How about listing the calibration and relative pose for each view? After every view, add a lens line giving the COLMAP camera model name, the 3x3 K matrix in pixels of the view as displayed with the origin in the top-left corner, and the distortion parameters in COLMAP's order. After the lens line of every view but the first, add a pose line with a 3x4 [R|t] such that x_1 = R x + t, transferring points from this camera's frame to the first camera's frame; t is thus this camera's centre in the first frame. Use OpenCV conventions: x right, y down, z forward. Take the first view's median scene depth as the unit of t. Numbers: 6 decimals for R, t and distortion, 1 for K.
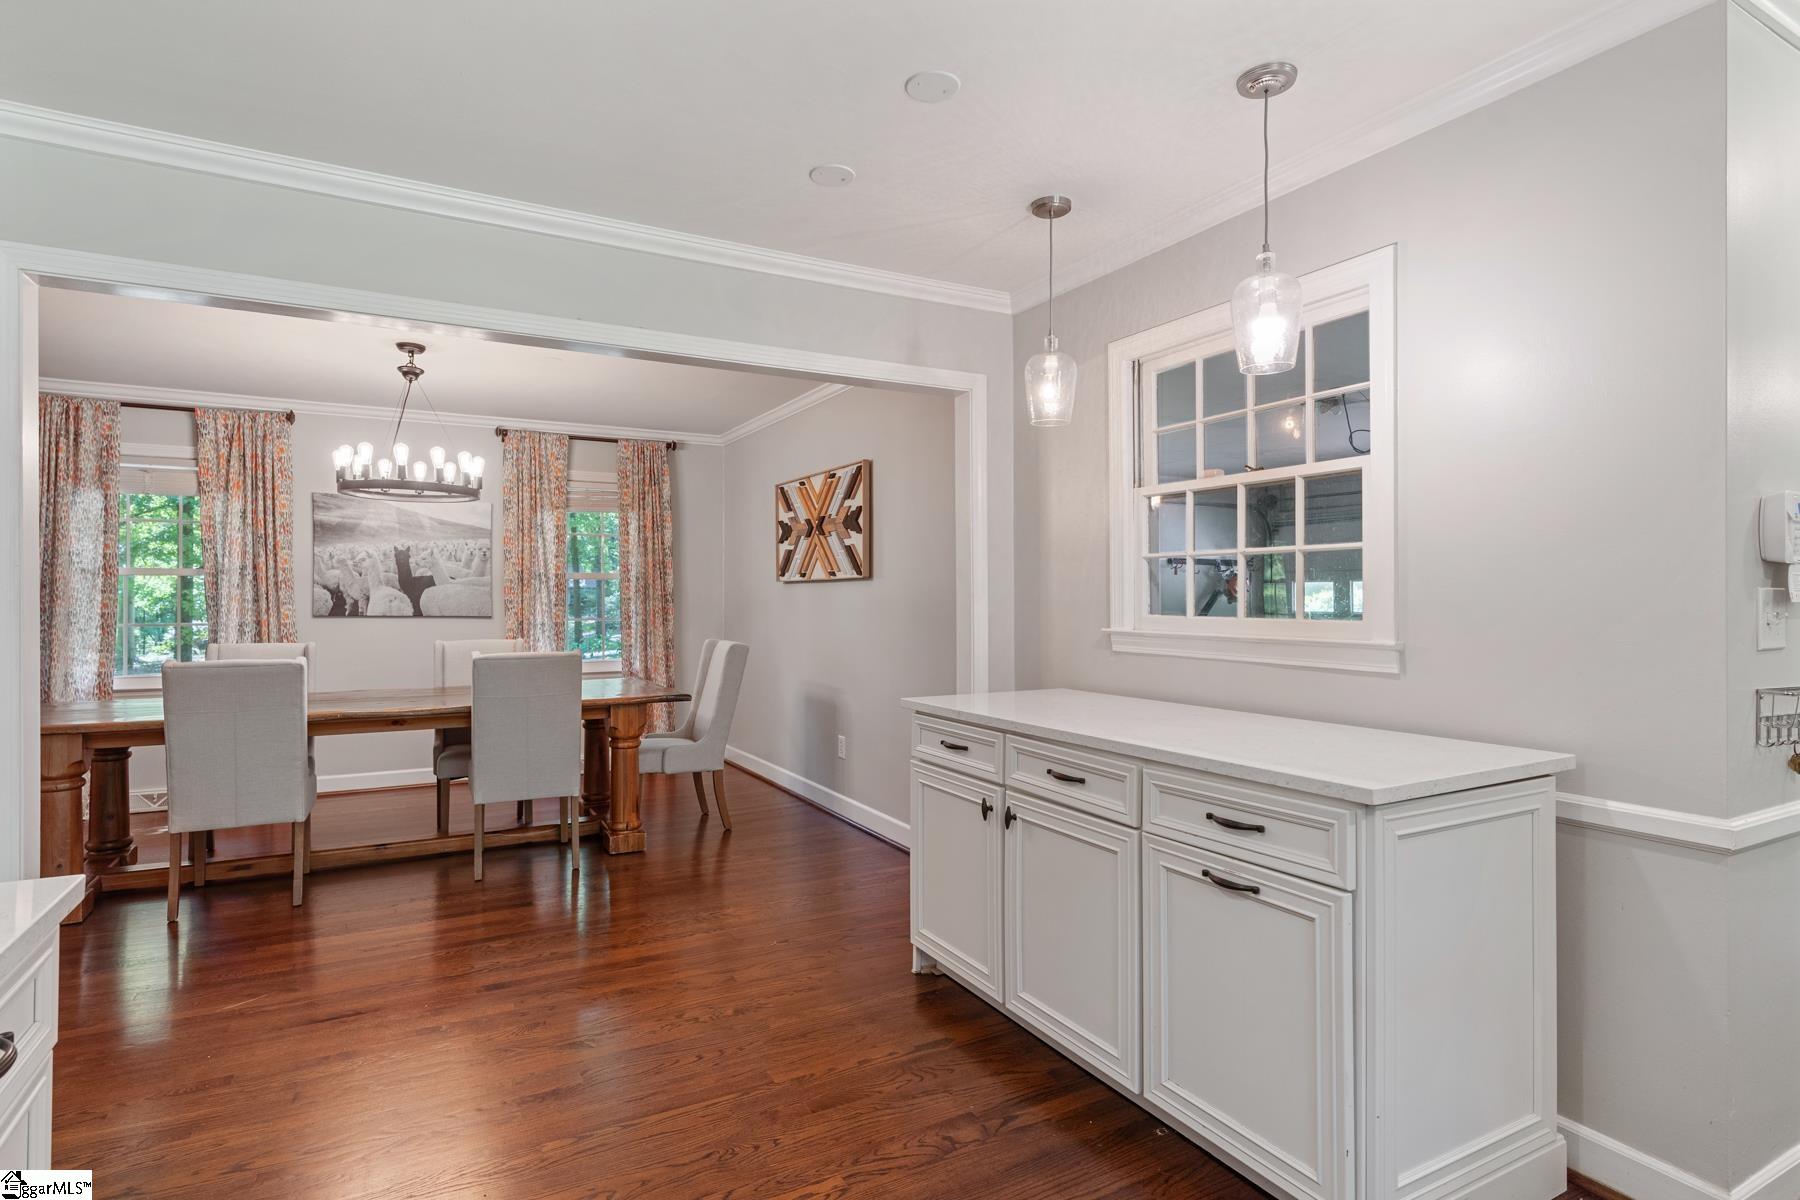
lens RADIAL K [[924.2, 0, 854.4], [0, 924.2, 589.5], [0, 0, 1]] dist [-0.005725, 0.001941]
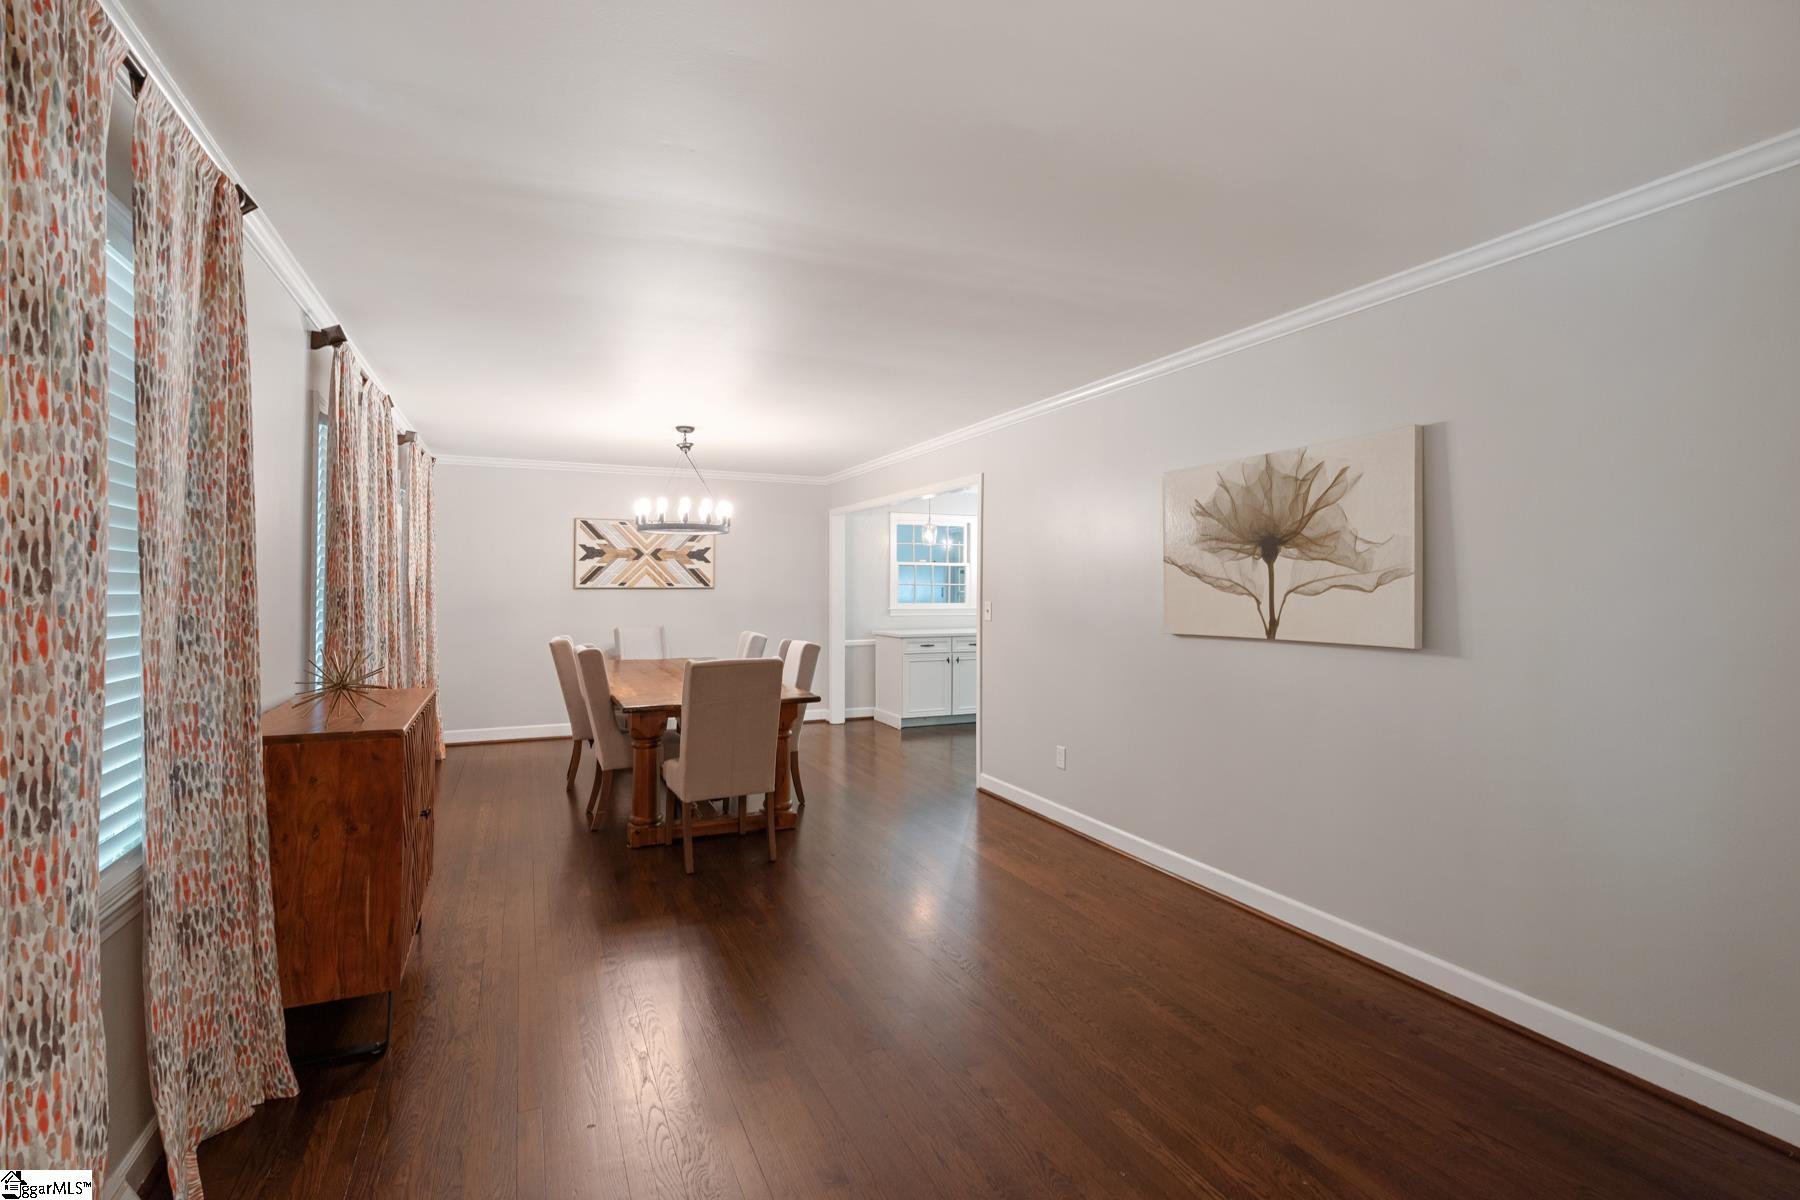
lens RADIAL K [[823.3, 0, 882.1], [0, 823.3, 589.3], [0, 0, 1]] dist [-0.007541, 0.002388]
pose [[0.075661, -0.005275, 0.997120, -1.287911], [-0.012484, 0.999903, 0.006237, -0.019236], [-0.997055, -0.012920, 0.075587, 0.443417]]
